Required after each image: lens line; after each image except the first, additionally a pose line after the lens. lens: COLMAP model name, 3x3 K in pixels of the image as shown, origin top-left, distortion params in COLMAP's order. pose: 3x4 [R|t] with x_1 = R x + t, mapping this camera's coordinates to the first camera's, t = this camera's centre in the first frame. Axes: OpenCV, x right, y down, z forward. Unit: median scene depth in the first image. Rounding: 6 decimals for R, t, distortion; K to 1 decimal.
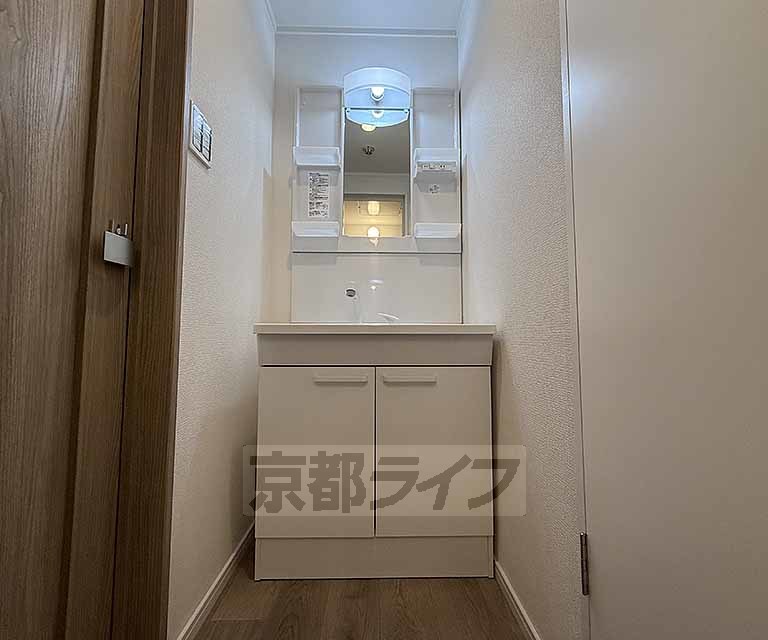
lens RADIAL K [[347.5, 0, 387.5], [0, 347.5, 319.0], [0, 0, 1]] dist [-0.009110, 0.000006]
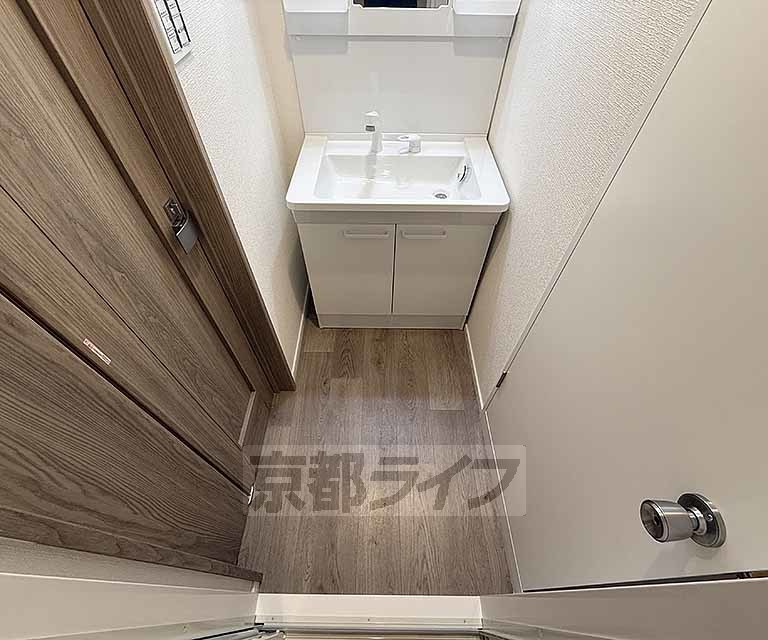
lens RADIAL K [[347.5, 0, 379.9], [0, 347.5, 324.6], [0, 0, 1]] dist [-0.009110, 0.000006]
pose [[0.999371, 0.028429, -0.021177, -0.055828], [0.001443, 0.564279, 0.825583, -0.663496], [0.035421, -0.825095, 0.563883, 0.065855]]
